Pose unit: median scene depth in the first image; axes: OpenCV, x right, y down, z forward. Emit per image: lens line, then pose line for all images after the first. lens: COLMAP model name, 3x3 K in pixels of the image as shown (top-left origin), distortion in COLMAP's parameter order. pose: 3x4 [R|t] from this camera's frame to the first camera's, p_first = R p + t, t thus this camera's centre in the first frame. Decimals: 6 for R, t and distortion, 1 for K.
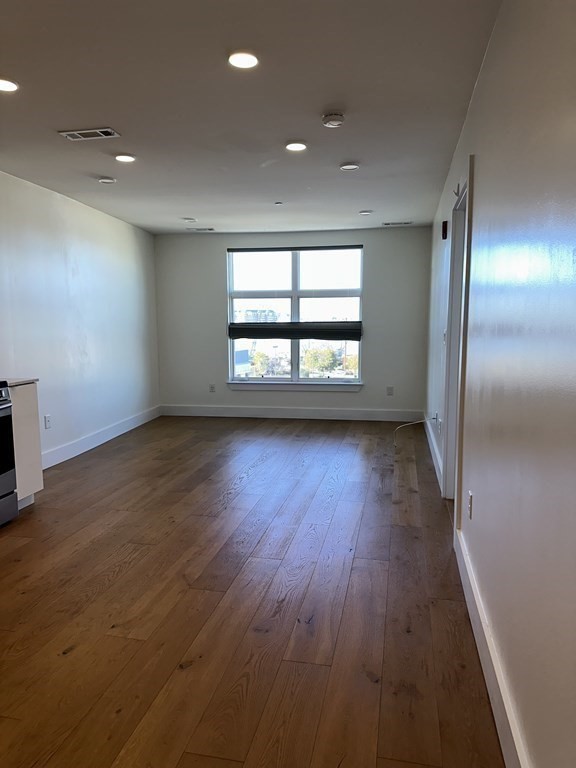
lens RADIAL K [[544.7, 0, 287.2], [0, 544.7, 385.1], [0, 0, 1]] dist [-0.004648, -0.000533]
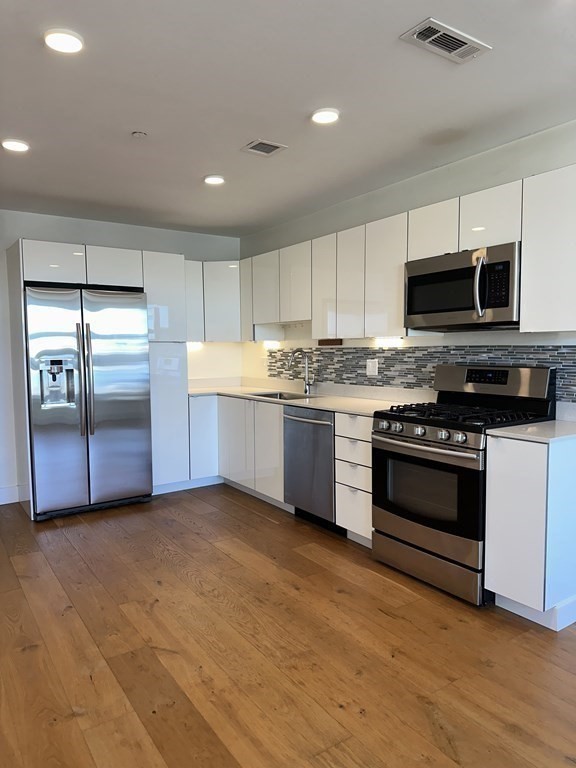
lens RADIAL K [[544.7, 0, 287.9], [0, 544.7, 385.5], [0, 0, 1]] dist [-0.004648, -0.000533]
pose [[-0.694833, 0.052245, -0.717271, 0.447521], [-0.078943, 0.985790, 0.148277, -0.319642], [0.714825, 0.159651, -0.680835, 2.730993]]
